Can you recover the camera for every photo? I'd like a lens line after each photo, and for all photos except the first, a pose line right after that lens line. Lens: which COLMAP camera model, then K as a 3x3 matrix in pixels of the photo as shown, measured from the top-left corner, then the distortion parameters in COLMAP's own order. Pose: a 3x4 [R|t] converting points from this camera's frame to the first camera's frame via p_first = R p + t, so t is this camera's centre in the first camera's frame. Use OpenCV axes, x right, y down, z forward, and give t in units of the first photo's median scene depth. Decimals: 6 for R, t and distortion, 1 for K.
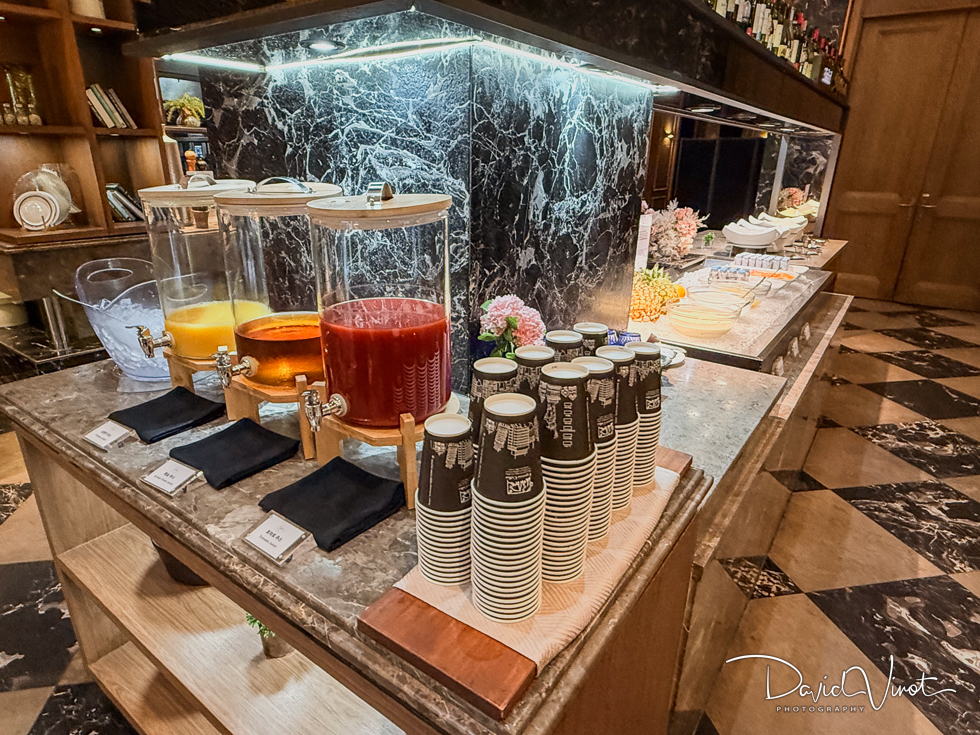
lens RADIAL K [[569.5, 0, 490.8], [0, 569.5, 370.7], [0, 0, 1]] dist [-0.001953, -0.000004]
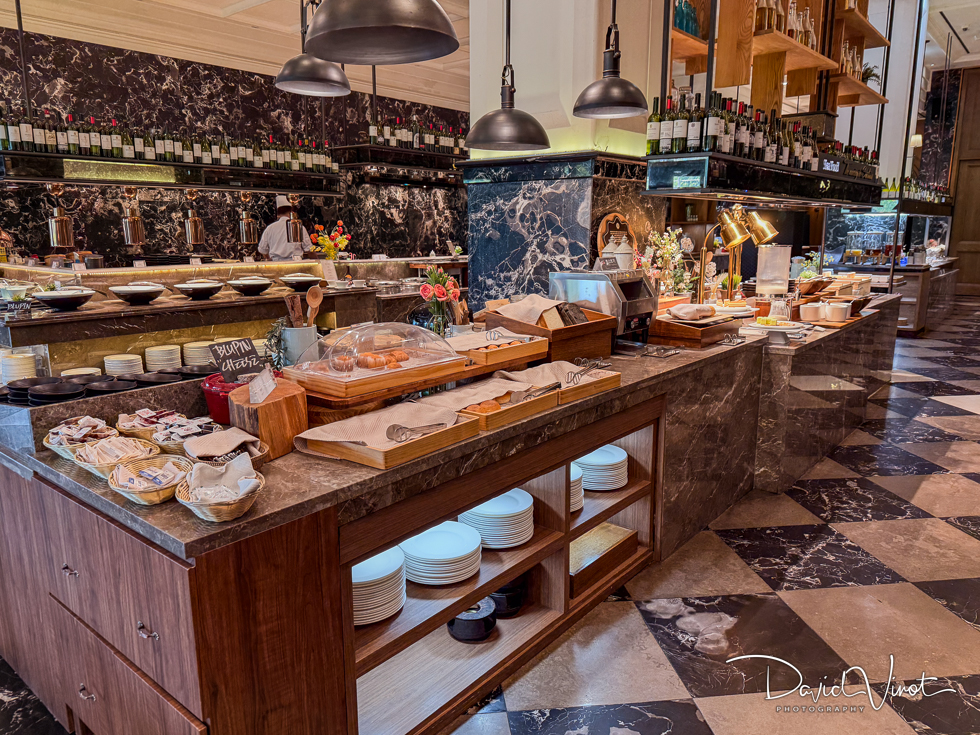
lens RADIAL K [[712.3, 0, 489.2], [0, 712.3, 369.3], [0, 0, 1]] dist [0.013087, -0.014035]
pose [[0.997440, -0.008375, -0.071016, -1.077119], [-0.002330, 0.988784, -0.149336, 0.647030], [0.071471, 0.149119, 0.986233, -1.940524]]
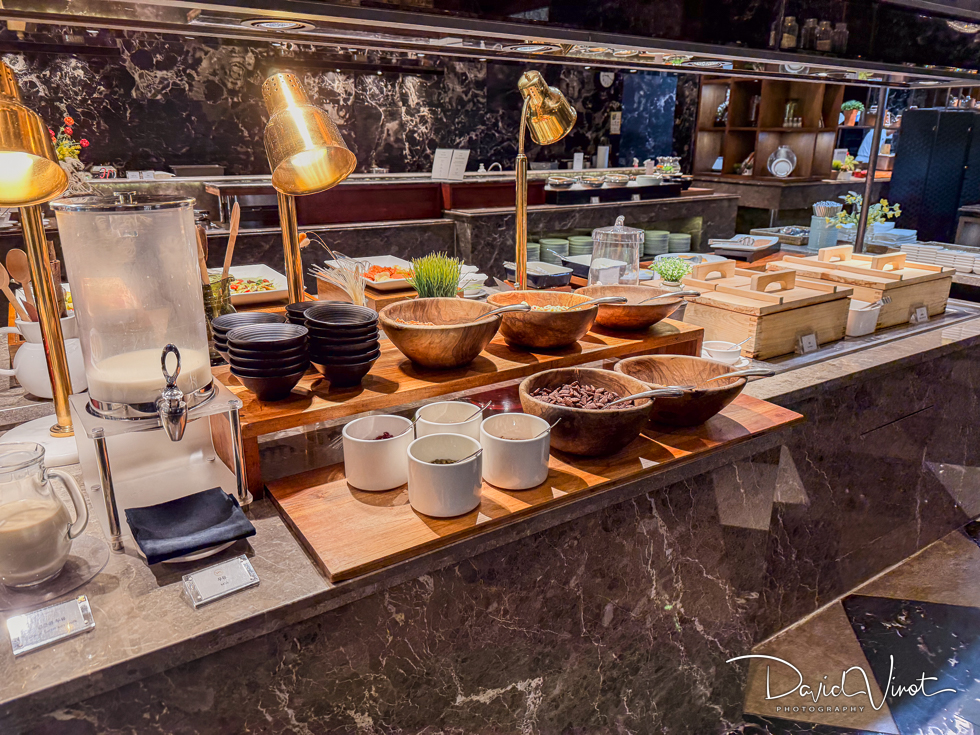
lens RADIAL K [[712.3, 0, 485.3], [0, 712.3, 366.5], [0, 0, 1]] dist [0.013087, -0.014035]
pose [[0.925856, 0.101101, -0.364100, -0.510584], [-0.114087, 0.993368, -0.014276, 0.374636], [0.360242, 0.054757, 0.931250, -1.136435]]
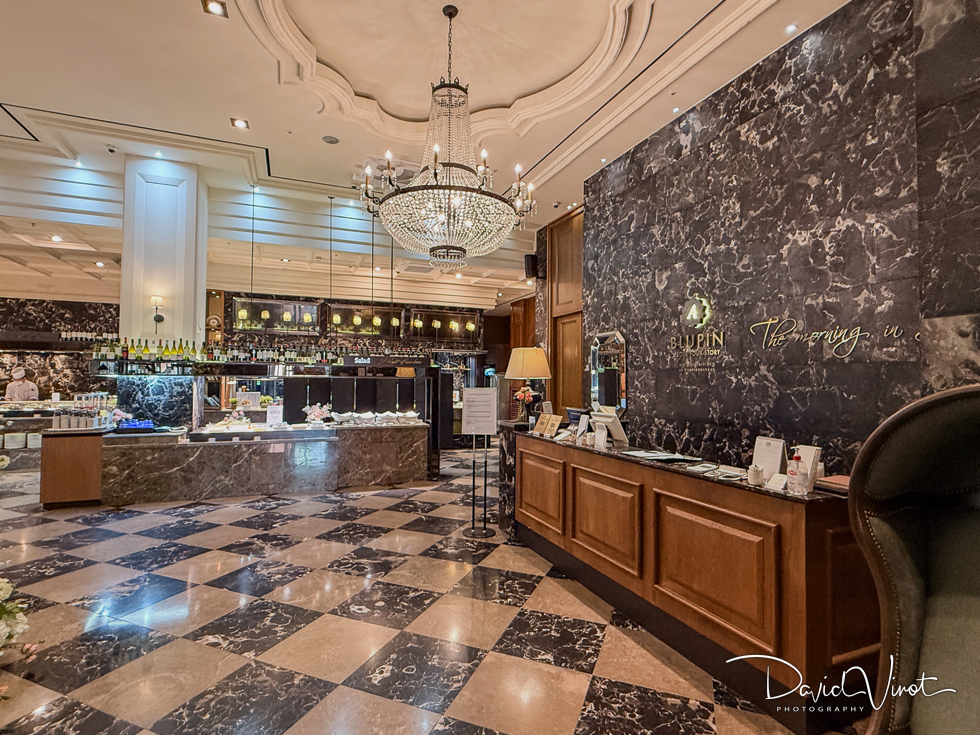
lens RADIAL K [[483.7, 0, 495.1], [0, 483.7, 369.0], [0, 0, 1]] dist [0.006907, 0.000993]
pose [[0.853590, -0.032615, -0.519923, 1.743244], [-0.163497, 0.930838, -0.326816, 0.141792], [0.494623, 0.363973, 0.789222, -0.369196]]
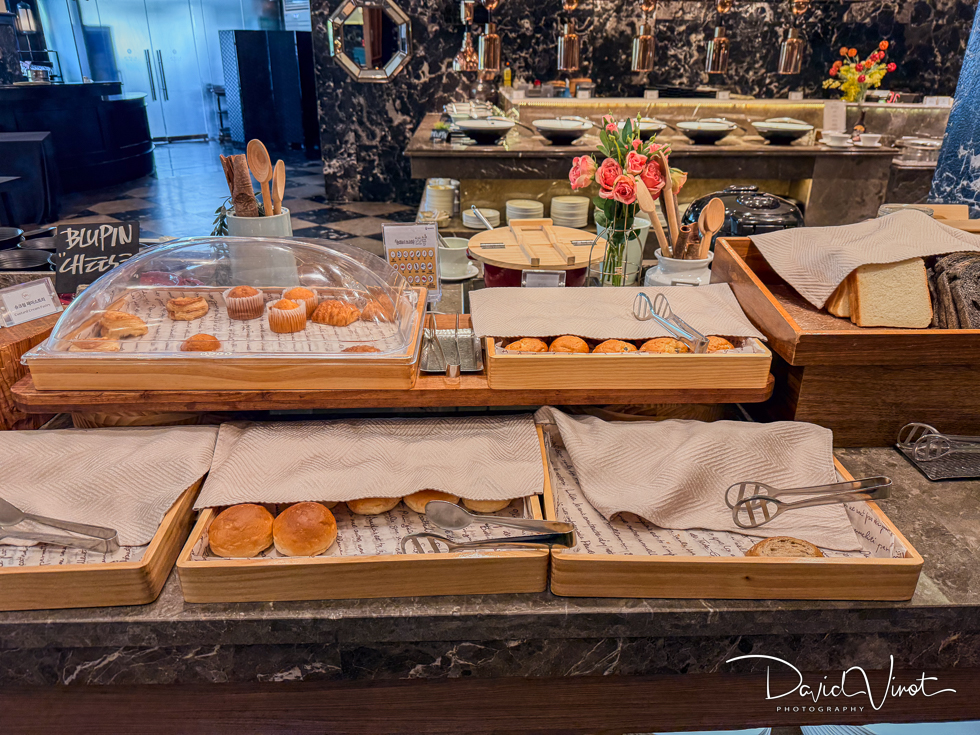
lens RADIAL K [[712.3, 0, 493.3], [0, 712.3, 363.7], [0, 0, 1]] dist [0.013087, -0.014035]
pose [[0.625356, 0.294640, -0.722577, -0.964032], [-0.262405, 0.951454, 0.160869, 0.518518], [0.734897, 0.089008, 0.672312, -1.537720]]
